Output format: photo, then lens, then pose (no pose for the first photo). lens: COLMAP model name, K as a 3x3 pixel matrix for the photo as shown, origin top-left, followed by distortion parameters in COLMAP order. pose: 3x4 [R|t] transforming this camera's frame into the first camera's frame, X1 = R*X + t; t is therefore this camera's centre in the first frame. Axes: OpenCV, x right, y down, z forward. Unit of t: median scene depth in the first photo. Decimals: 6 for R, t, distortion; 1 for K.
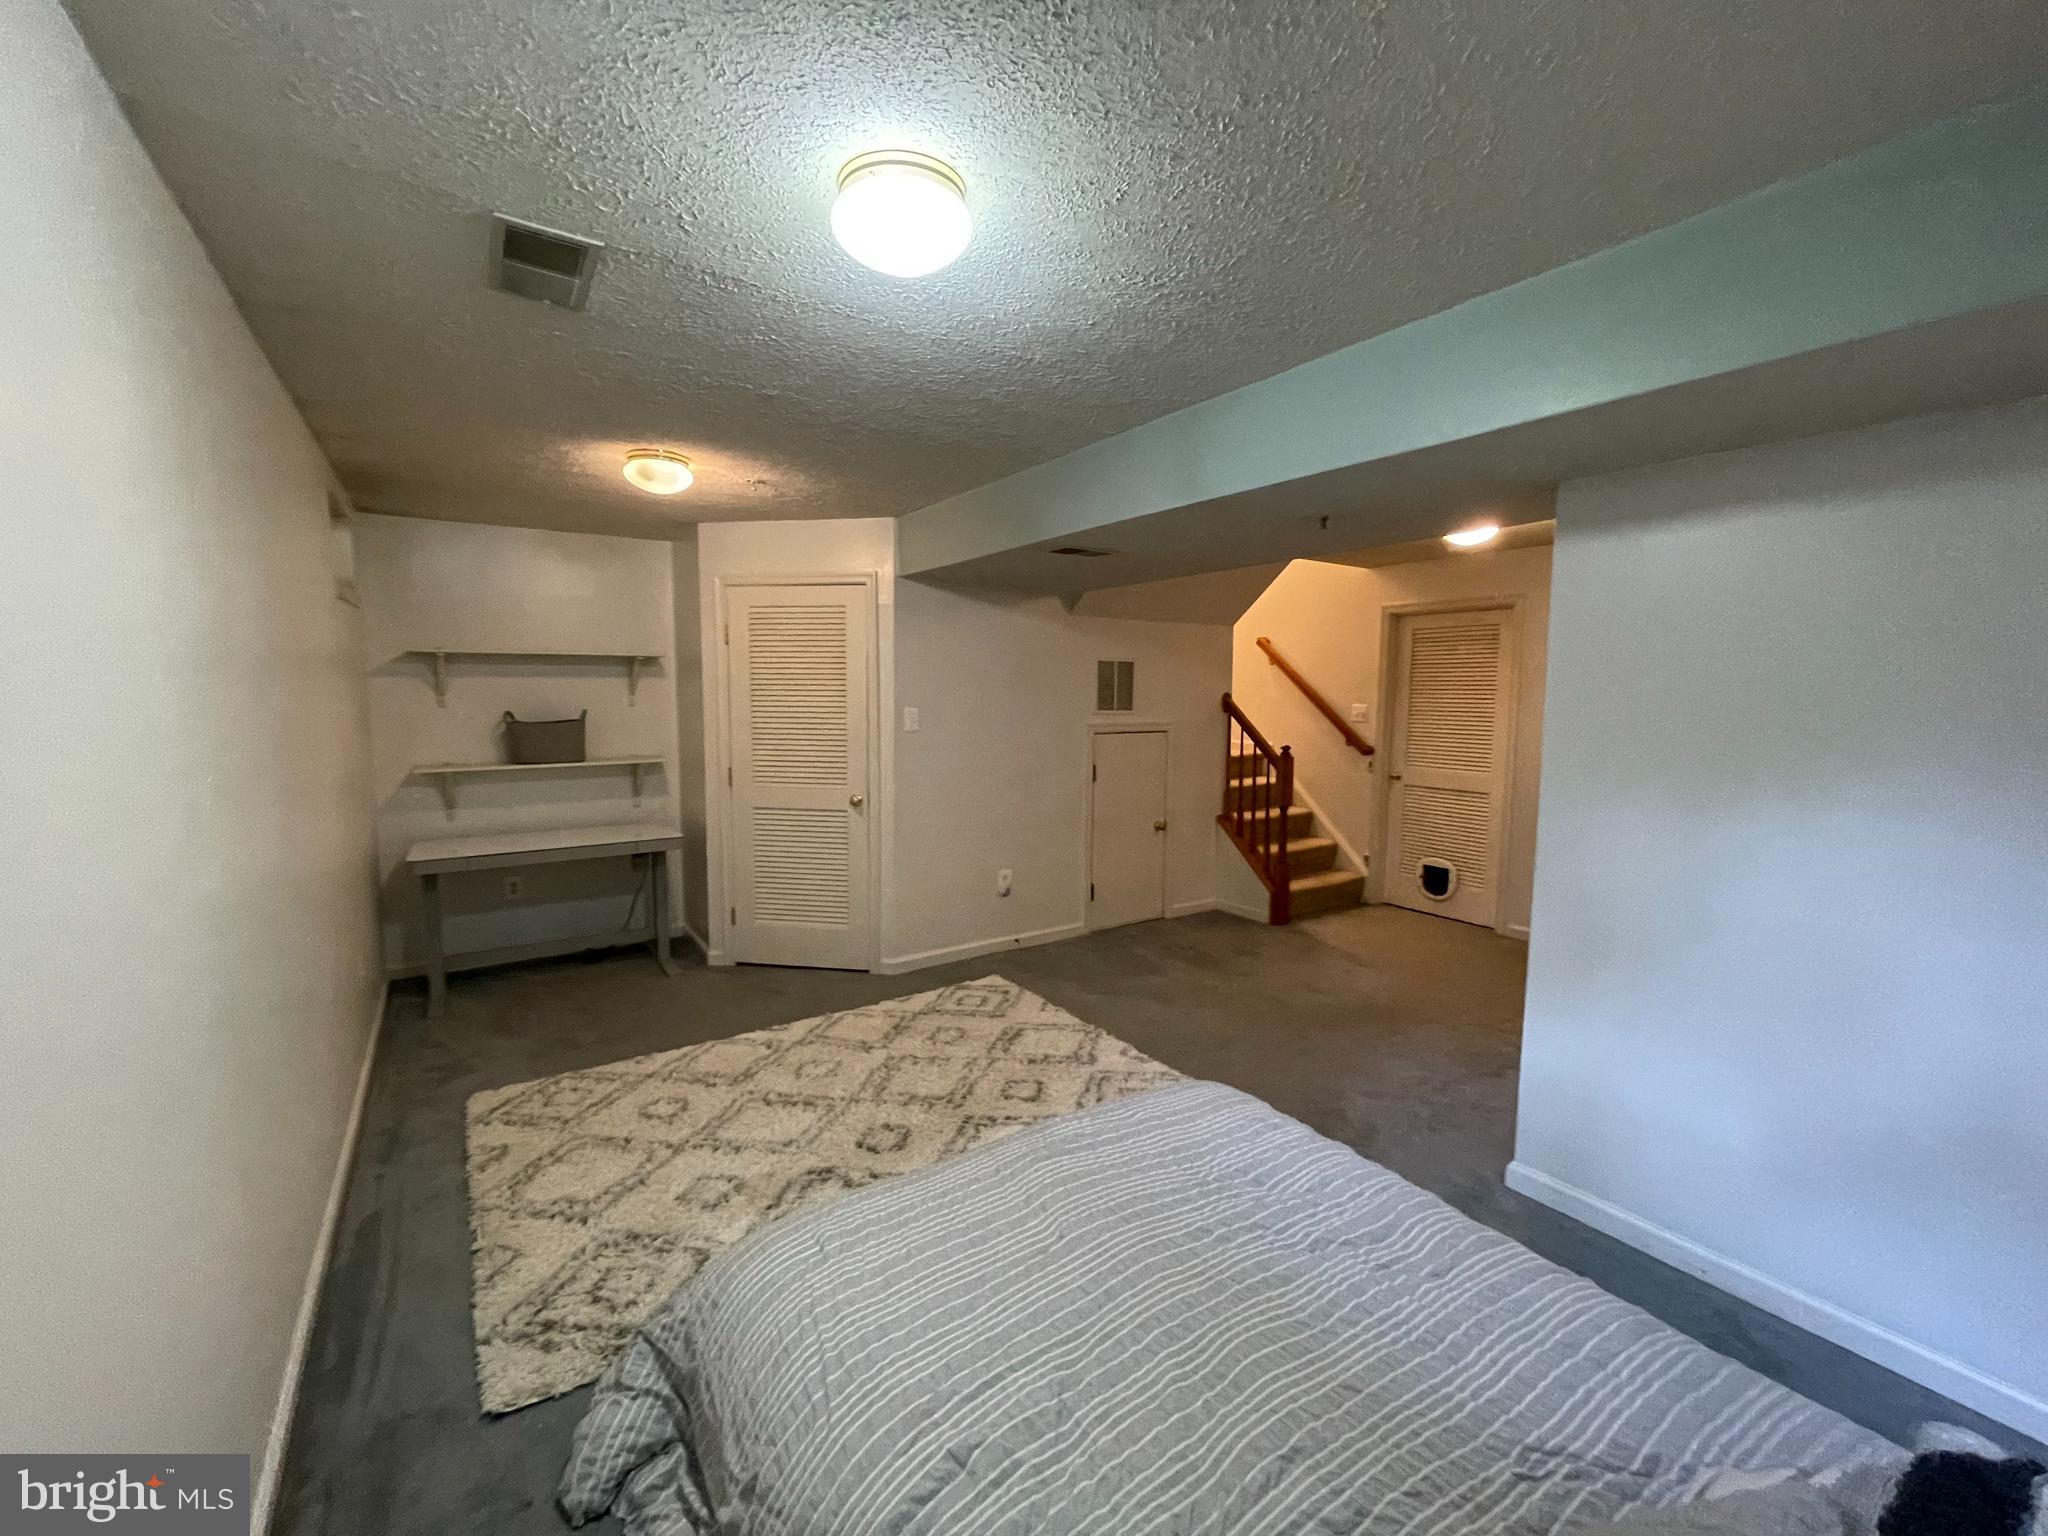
lens RADIAL K [[827.0, 0, 1018.9], [0, 827.0, 771.5], [0, 0, 1]] dist [-0.000687, 0.004123]
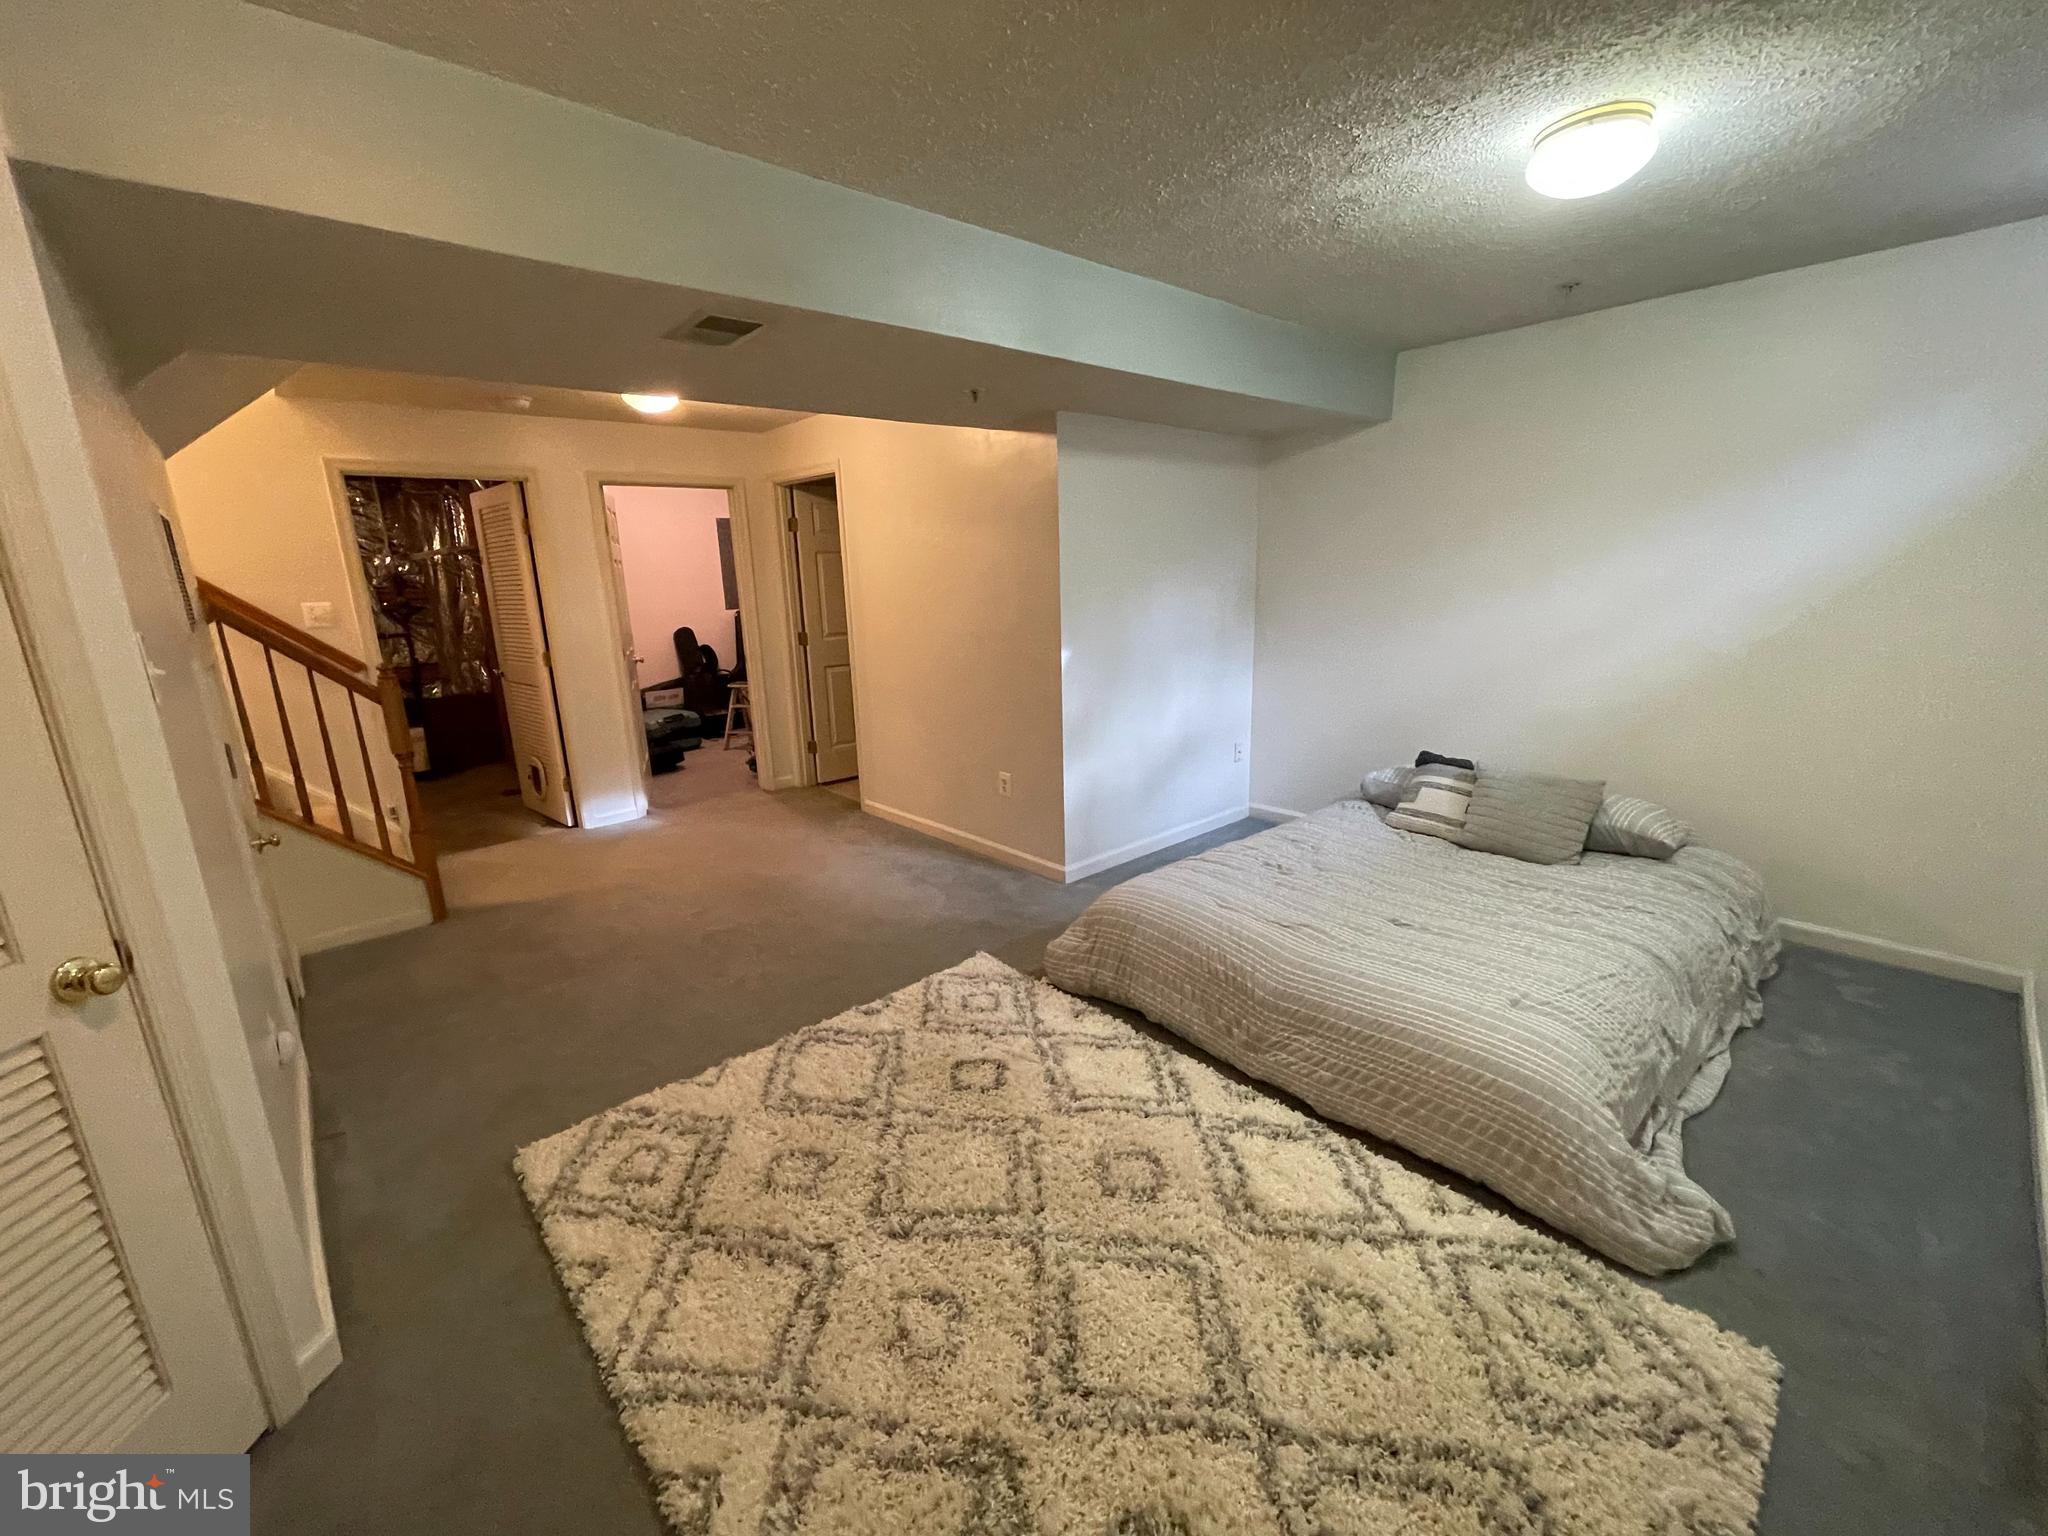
lens RADIAL K [[827.0, 0, 1014.8], [0, 827.0, 770.1], [0, 0, 1]] dist [-0.000687, 0.004123]
pose [[-0.137618, -0.232918, 0.962710, -0.576951], [0.128338, 0.959571, 0.250504, -0.071671], [-0.982136, 0.158026, -0.102162, 0.835884]]
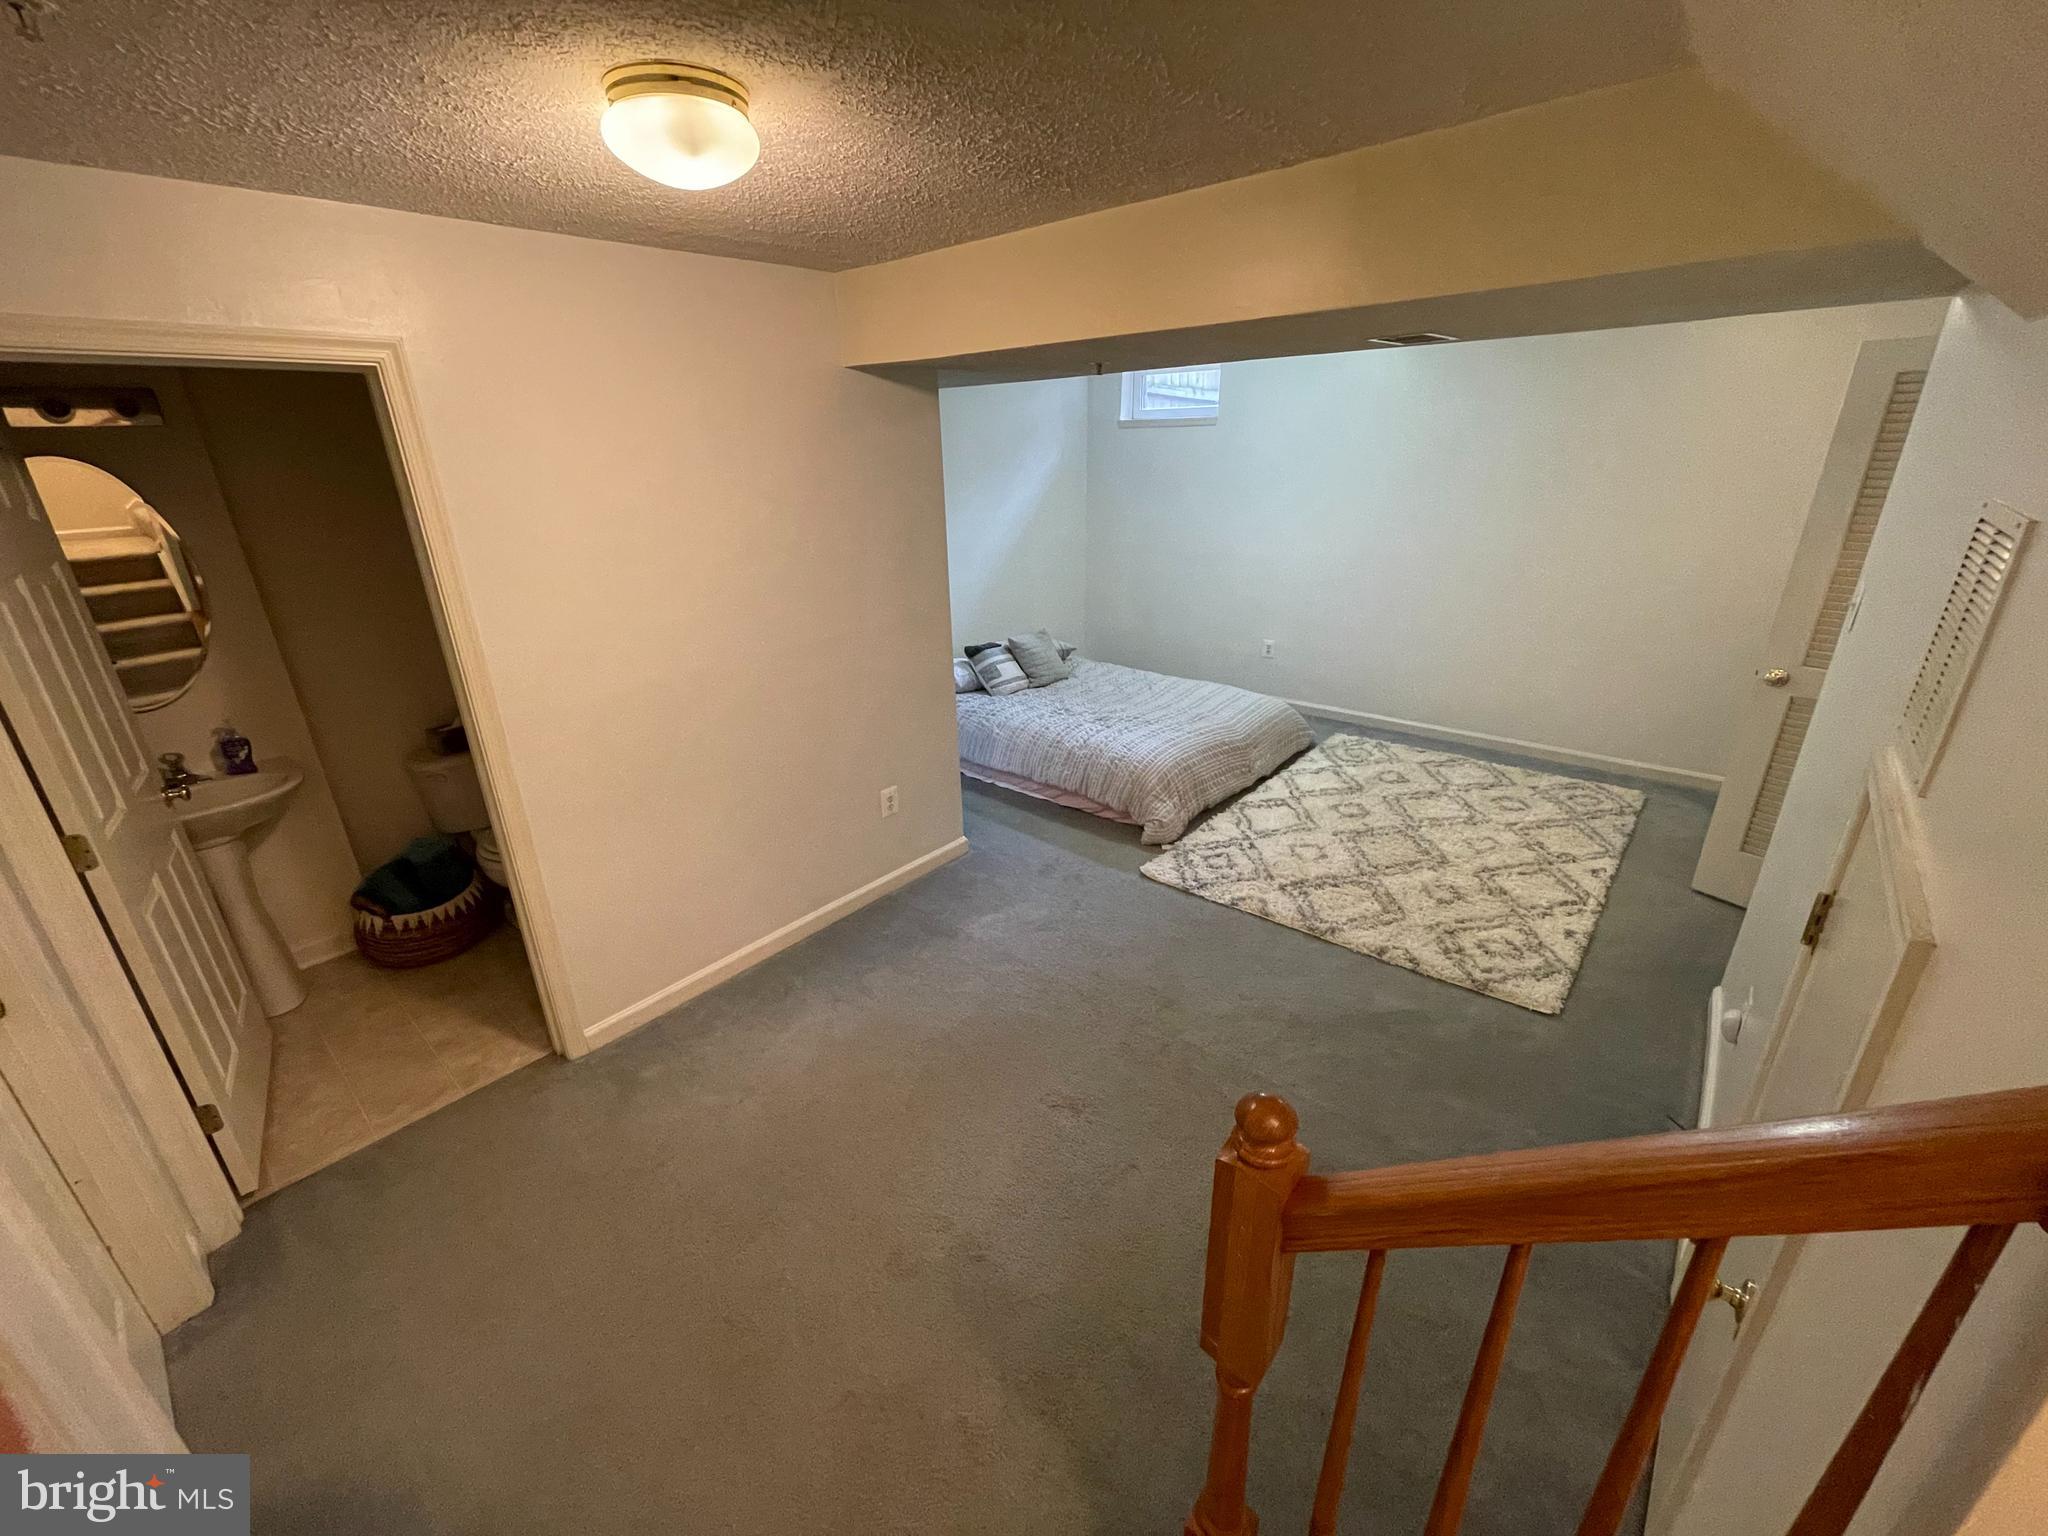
lens RADIAL K [[827.0, 0, 1011.5], [0, 827.0, 762.4], [0, 0, 1]] dist [-0.000687, 0.004123]
pose [[-0.966592, 0.124006, -0.224326, 0.572776], [0.009421, 0.891779, 0.452374, -0.247279], [0.256146, 0.435148, -0.863155, 1.579842]]
